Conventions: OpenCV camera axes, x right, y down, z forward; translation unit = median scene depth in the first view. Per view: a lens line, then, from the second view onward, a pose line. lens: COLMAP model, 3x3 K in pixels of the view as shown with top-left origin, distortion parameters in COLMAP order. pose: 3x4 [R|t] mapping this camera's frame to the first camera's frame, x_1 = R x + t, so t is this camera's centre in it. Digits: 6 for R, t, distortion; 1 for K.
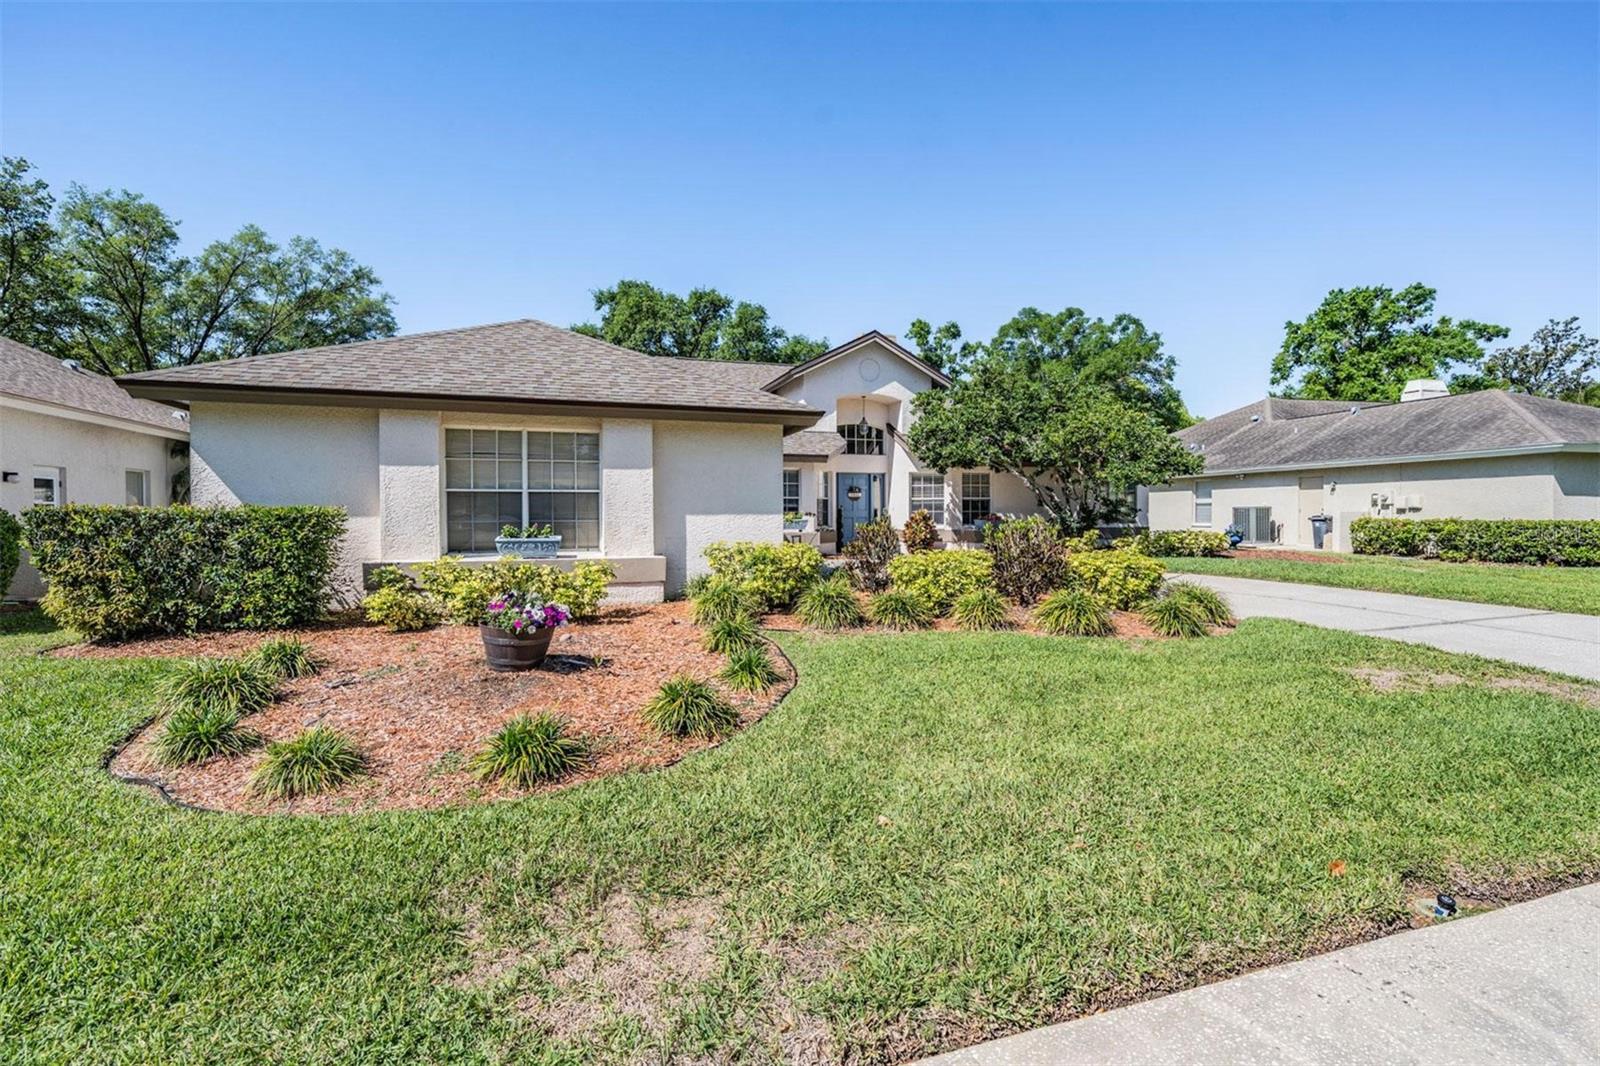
lens RADIAL K [[739.9, 0, 793.4], [0, 739.9, 511.7], [0, 0, 1]] dist [0.003345, -0.000783]
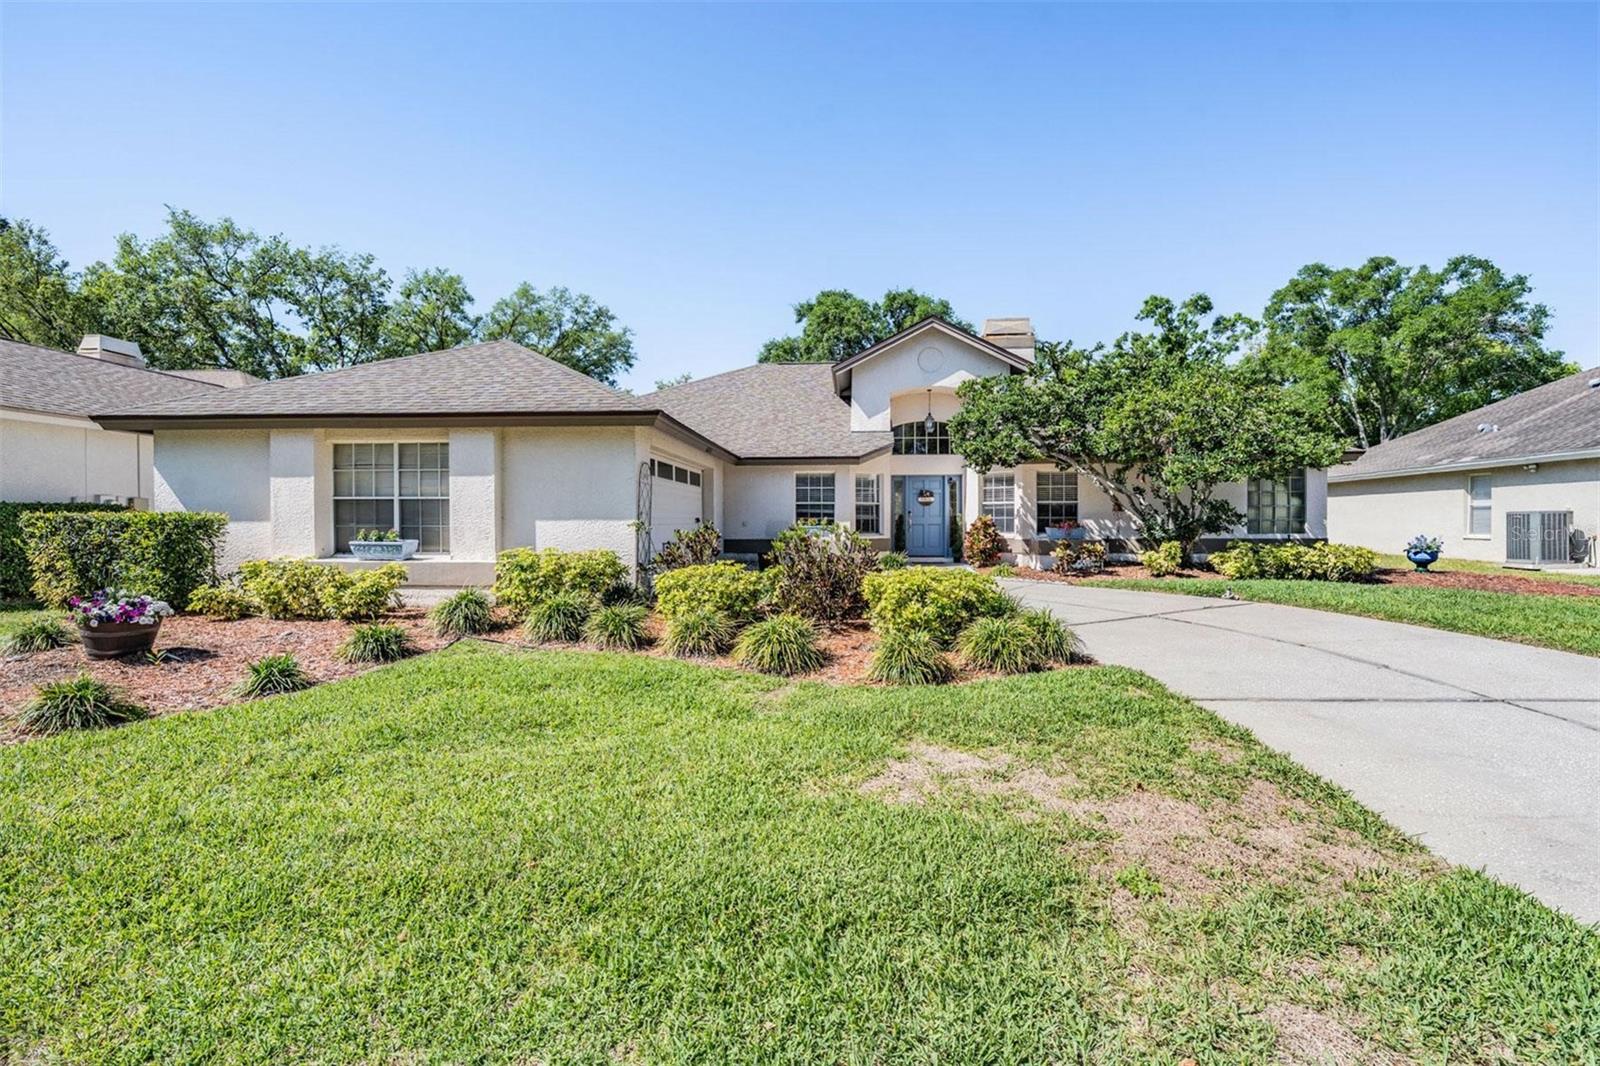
lens RADIAL K [[739.9, 0, 793.4], [0, 739.9, 511.7], [0, 0, 1]] dist [0.003345, -0.000783]
pose [[0.921246, -0.002821, -0.388970, 0.217565], [-0.000614, 0.999962, -0.008707, 0.000325], [0.388980, 0.008260, 0.921209, 0.081435]]
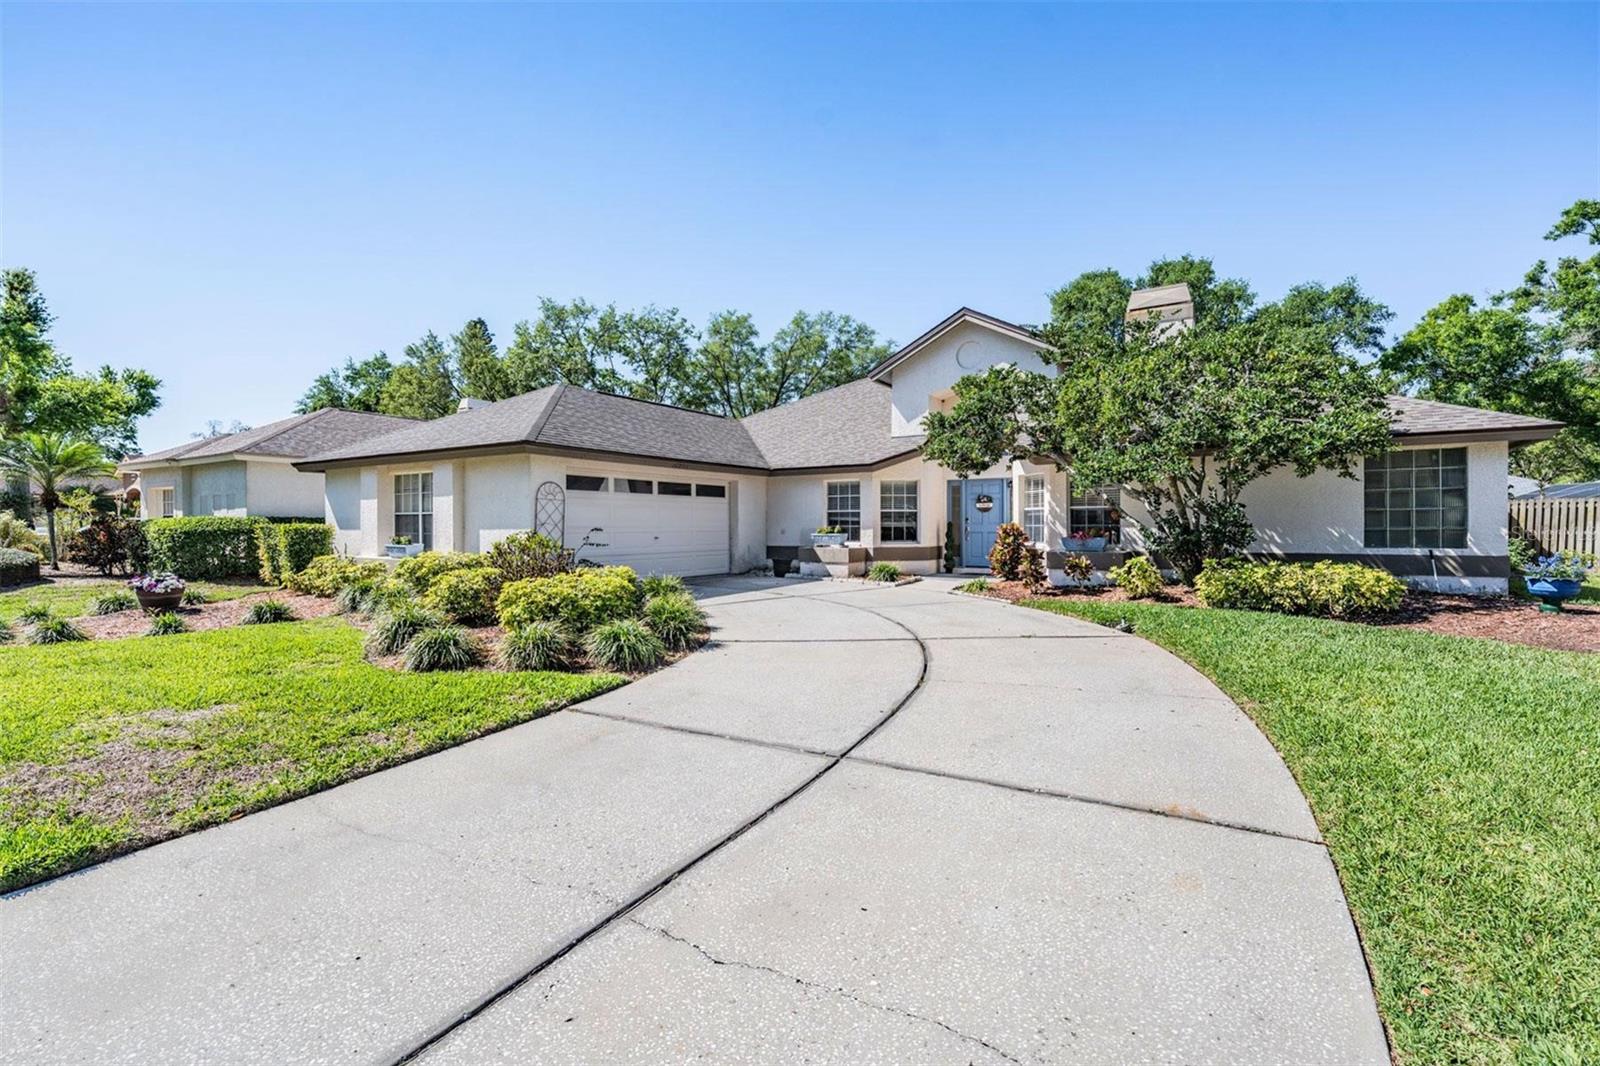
lens RADIAL K [[723.4, 0, 791.7], [0, 723.4, 525.3], [0, 0, 1]] dist [0.002253, 0.000150]
pose [[0.615896, 0.002616, -0.787823, 0.450725], [0.003356, 0.999977, 0.005944, -0.004024], [0.787820, -0.006305, 0.615873, 0.251052]]
